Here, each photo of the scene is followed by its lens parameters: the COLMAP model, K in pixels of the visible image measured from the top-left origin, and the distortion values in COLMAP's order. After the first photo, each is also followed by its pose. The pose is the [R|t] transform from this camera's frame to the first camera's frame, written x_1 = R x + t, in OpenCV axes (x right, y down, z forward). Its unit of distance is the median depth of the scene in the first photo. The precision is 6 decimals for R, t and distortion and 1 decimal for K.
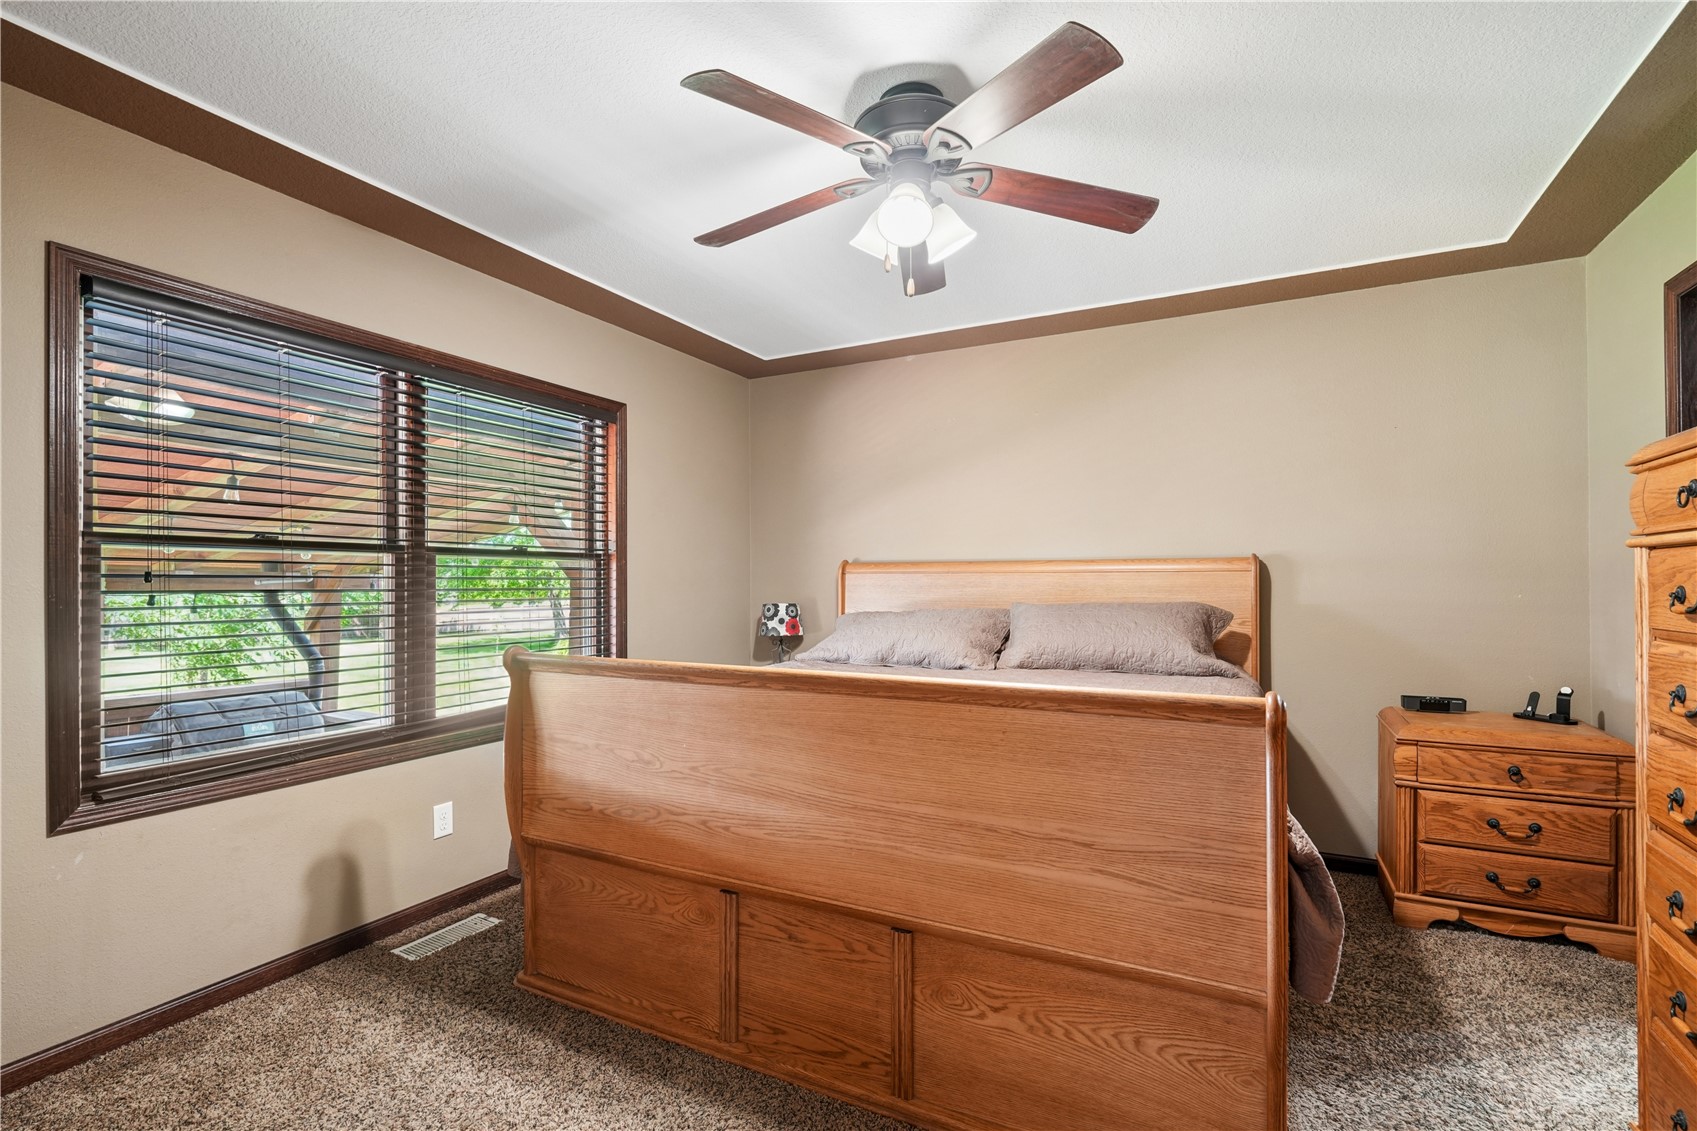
lens RADIAL K [[775.7, 0, 847.8], [0, 775.7, 574.9], [0, 0, 1]] dist [-0.002185, -0.001399]
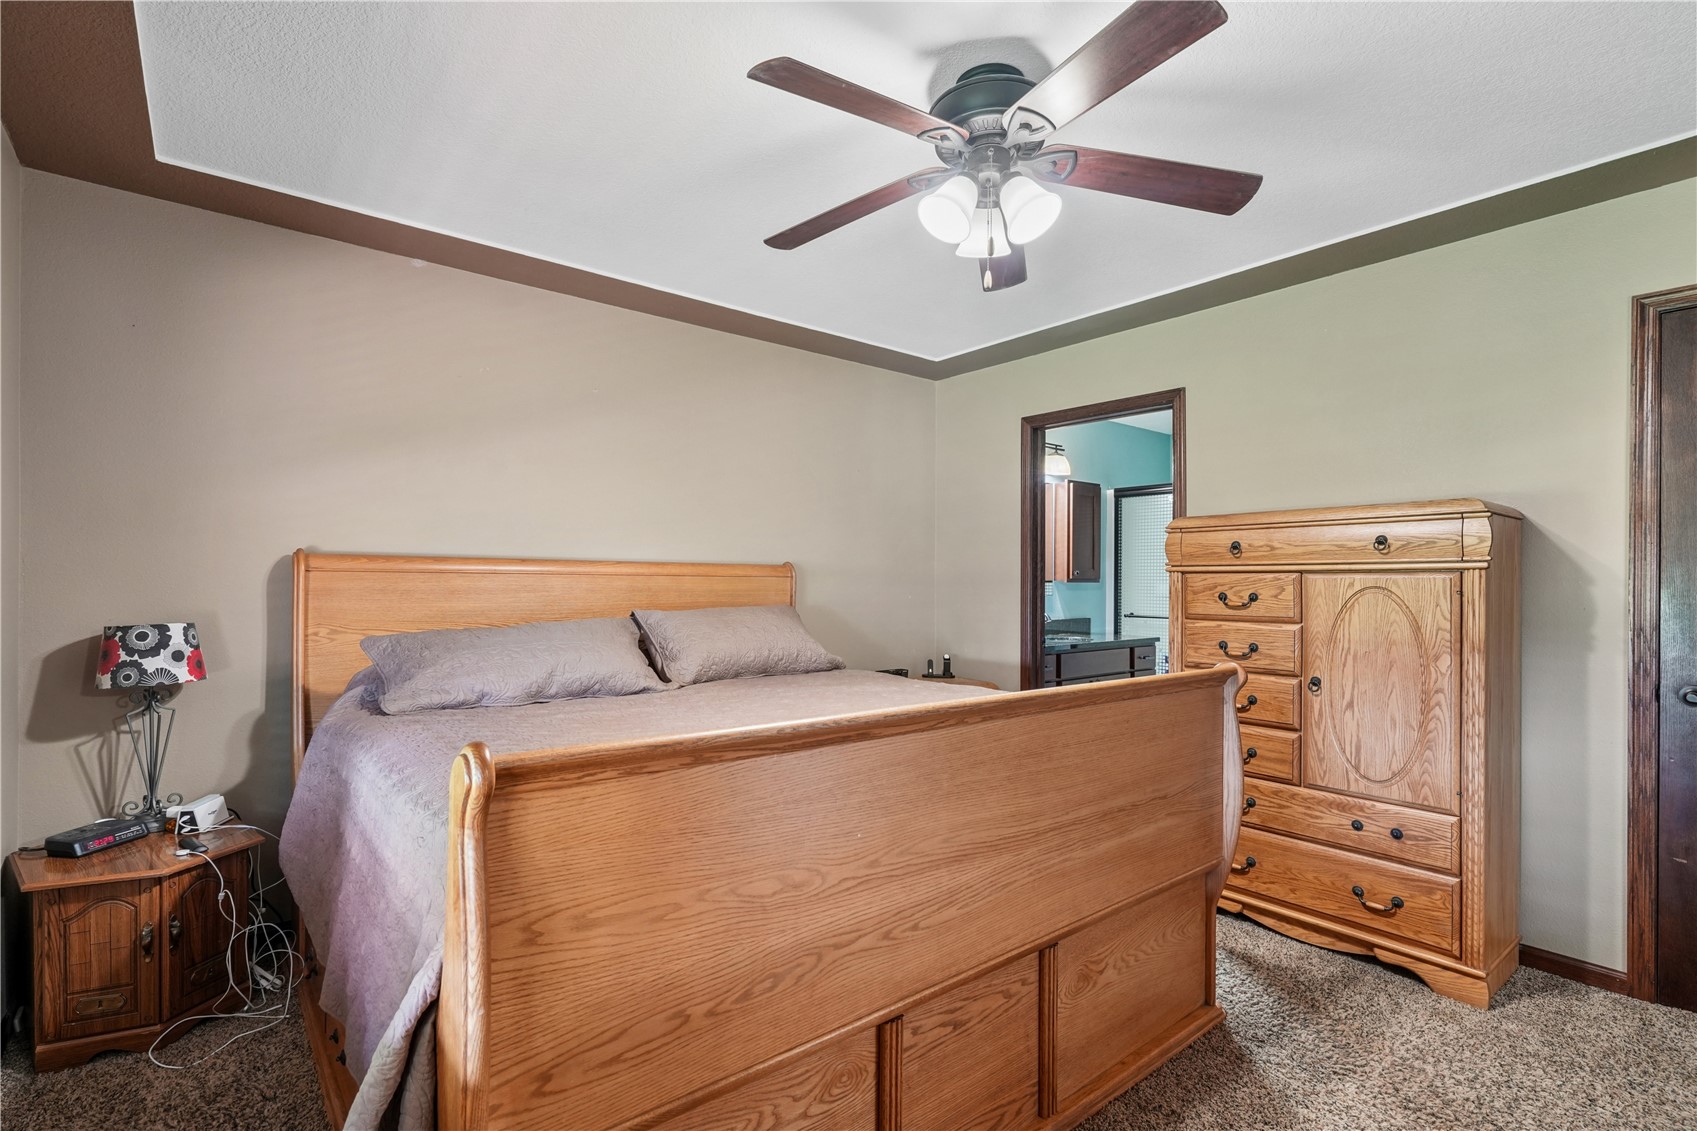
lens RADIAL K [[775.7, 0, 862.1], [0, 775.7, 581.3], [0, 0, 1]] dist [-0.002185, -0.001399]
pose [[0.404189, 0.007895, 0.914642, -0.853169], [-0.014781, 0.999889, -0.002099, 0.003178], [-0.914556, -0.012671, 0.404260, 0.758990]]
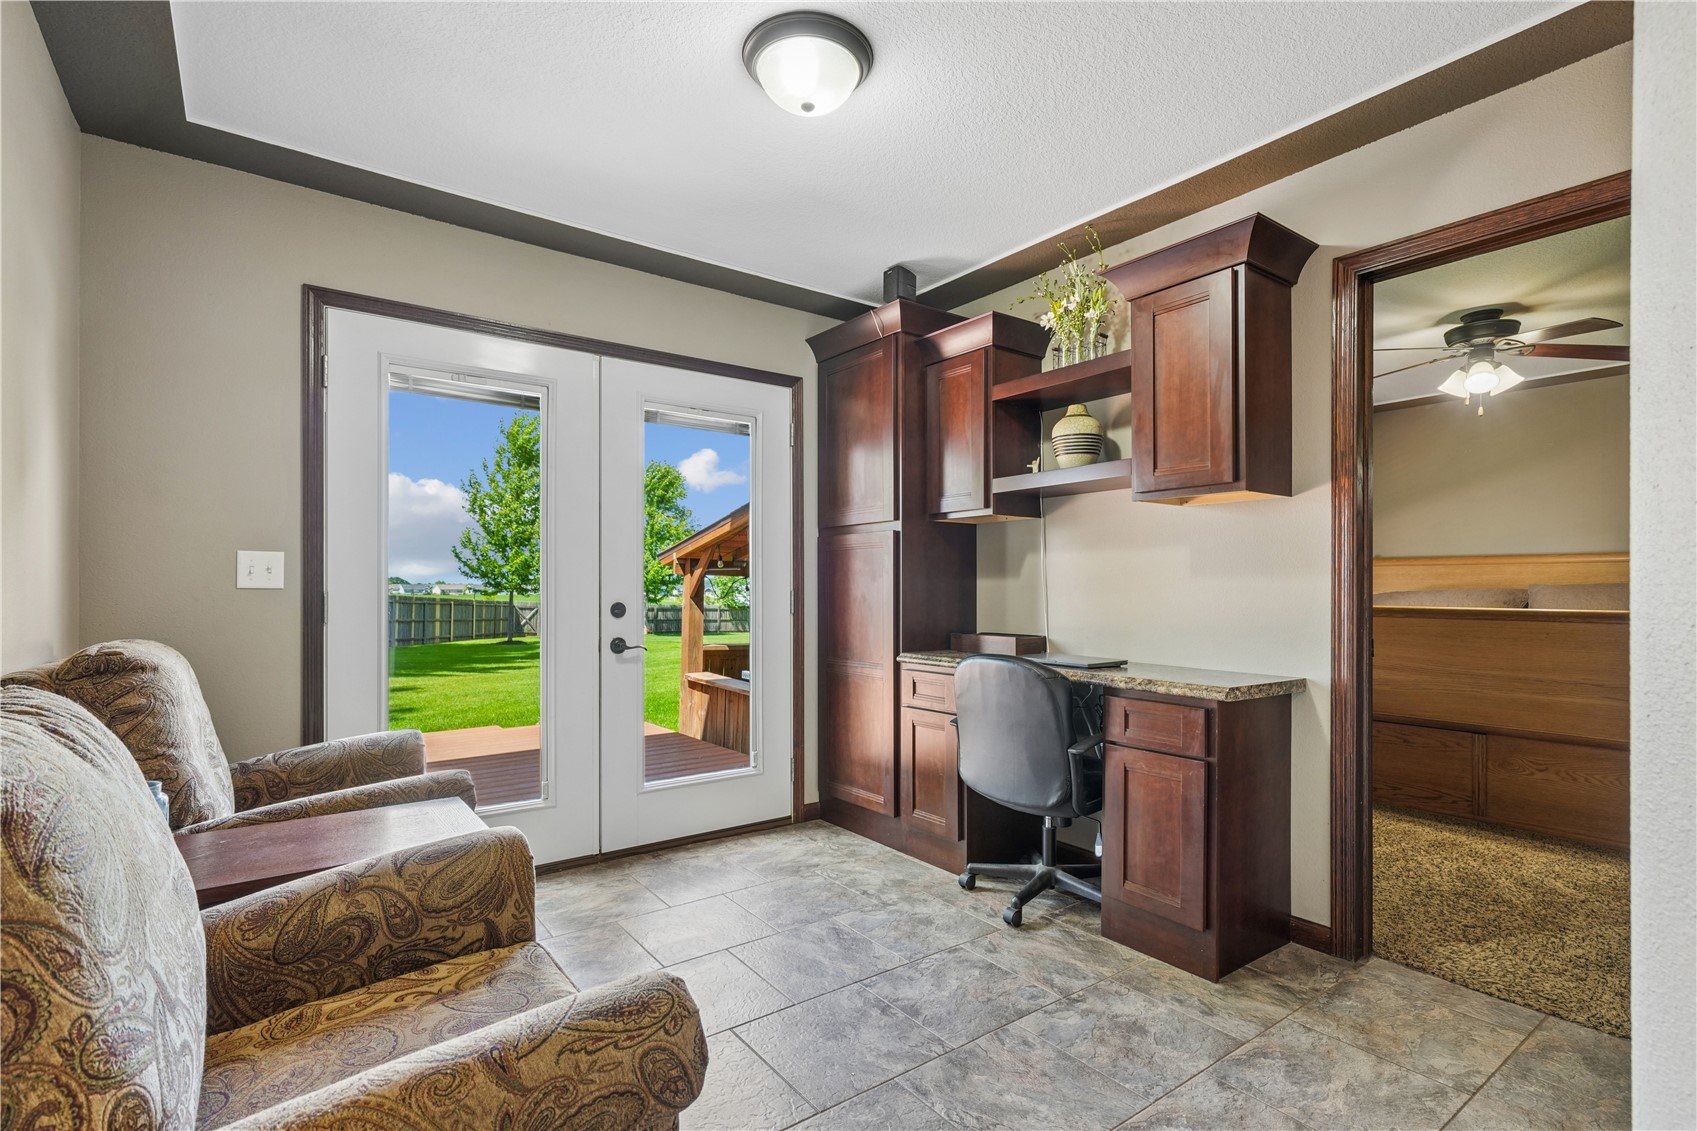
lens RADIAL K [[775.7, 0, 857.1], [0, 775.7, 587.1], [0, 0, 1]] dist [-0.002185, -0.001399]
pose [[0.894281, 0.001317, -0.447505, -0.442158], [0.001976, 0.999974, 0.006892, 0.051189], [0.447502, -0.007048, 0.894255, -1.414627]]
